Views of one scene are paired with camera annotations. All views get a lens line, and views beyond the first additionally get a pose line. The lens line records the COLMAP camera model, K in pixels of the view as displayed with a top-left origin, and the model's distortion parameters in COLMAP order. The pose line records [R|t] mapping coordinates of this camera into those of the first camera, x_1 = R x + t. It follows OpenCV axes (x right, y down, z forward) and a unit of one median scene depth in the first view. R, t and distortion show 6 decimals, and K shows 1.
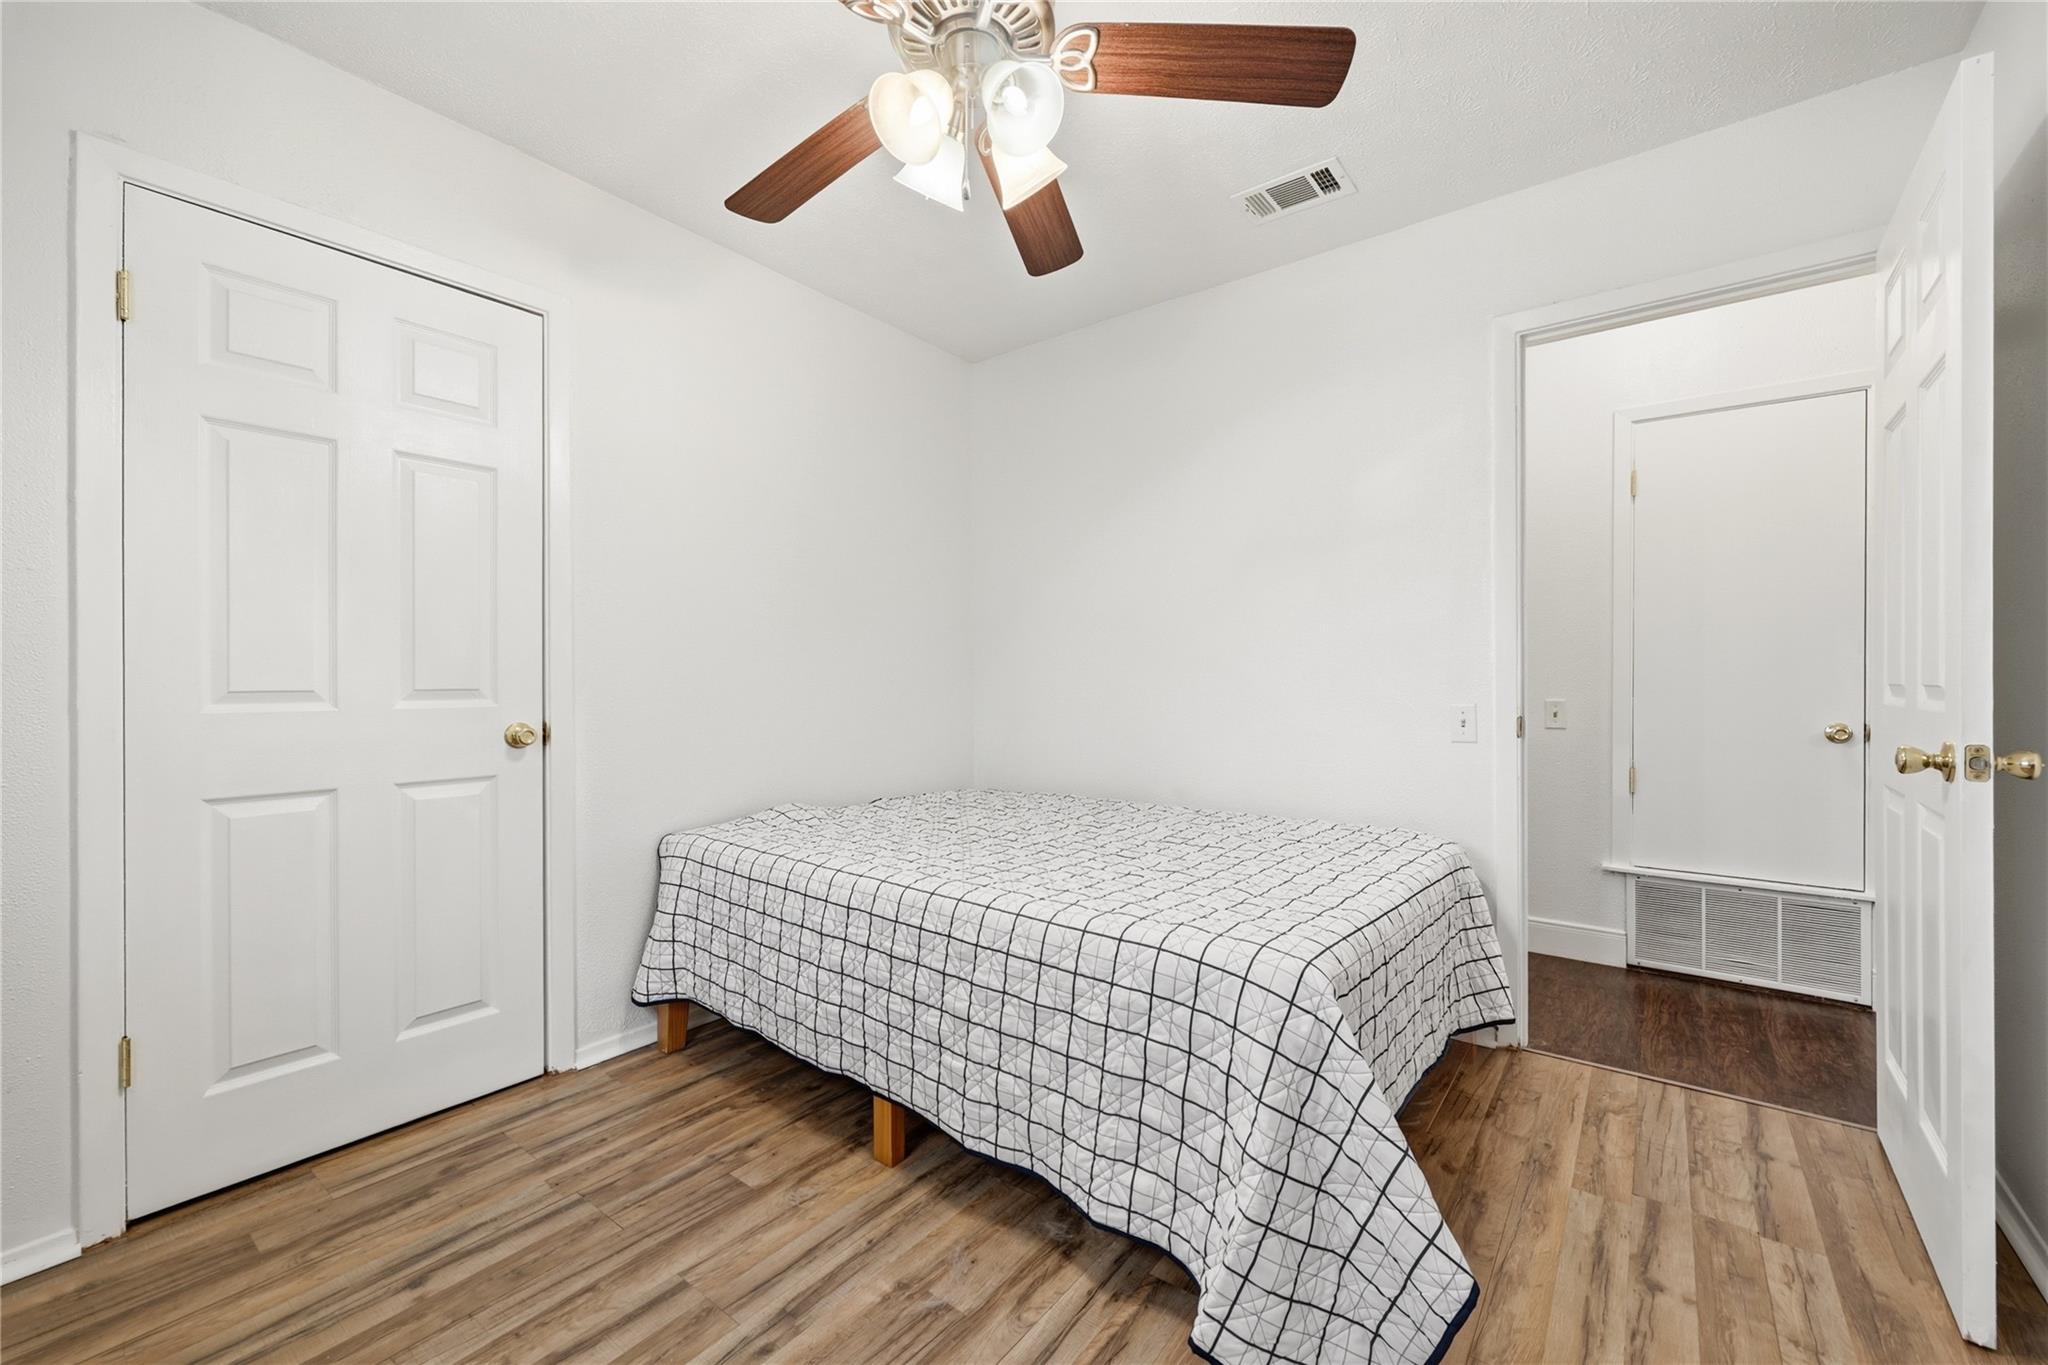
lens RADIAL K [[832.8, 0, 1035.6], [0, 832.8, 678.2], [0, 0, 1]] dist [-0.000087, -0.000057]
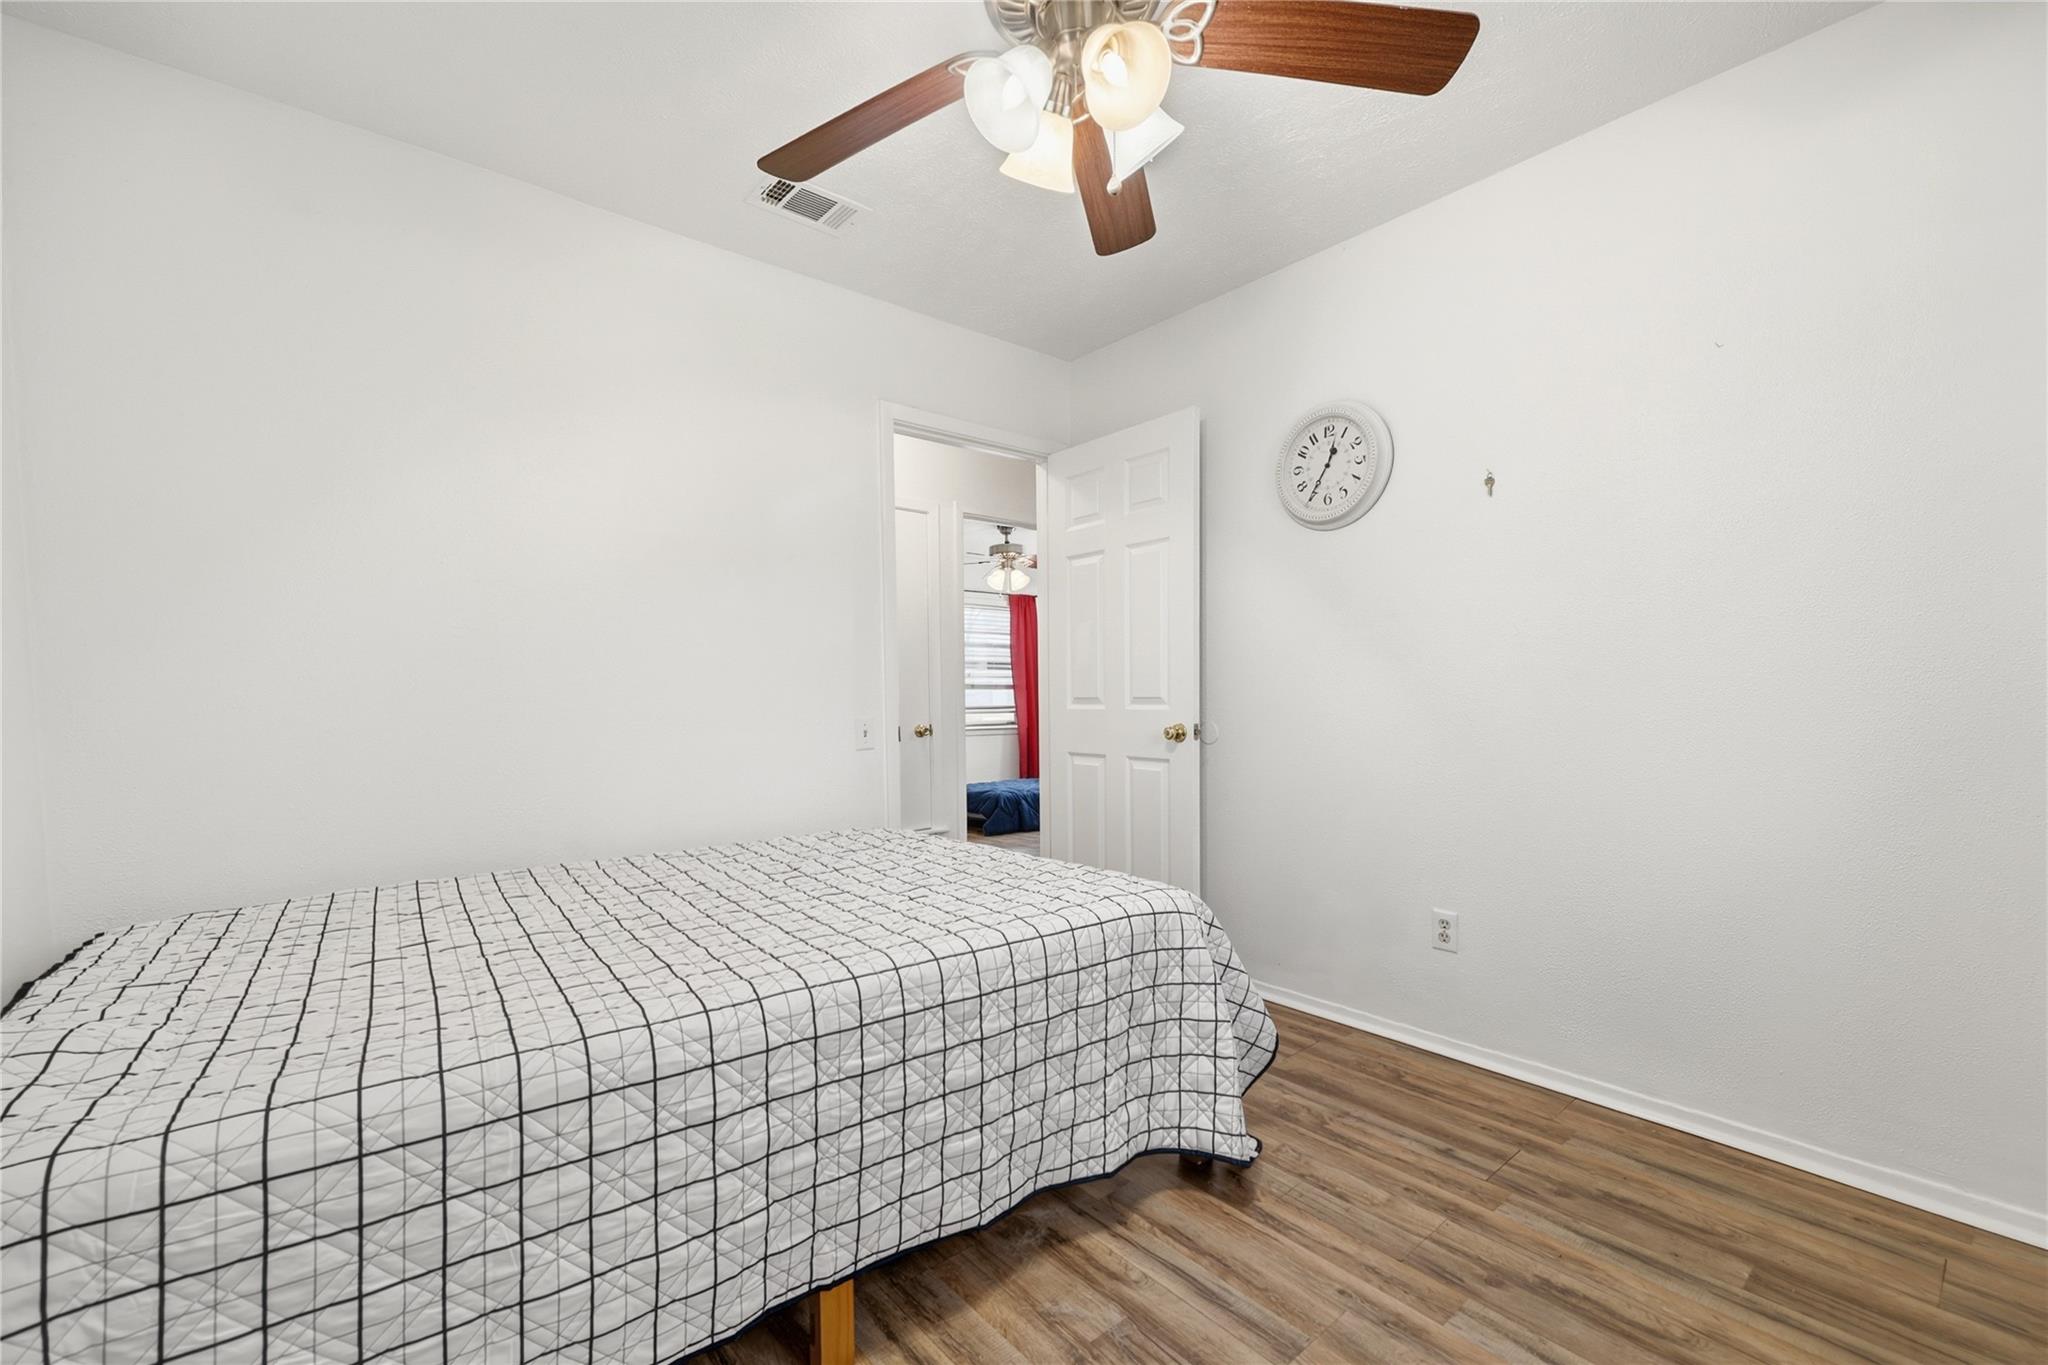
lens RADIAL K [[828.7, 0, 1033.5], [0, 828.7, 692.1], [0, 0, 1]] dist [-0.003282, 0.000098]
pose [[0.214465, 0.009541, 0.976685, -0.947043], [0.008792, 0.999893, -0.011699, 0.000695], [-0.976692, 0.011096, 0.214358, 0.749789]]
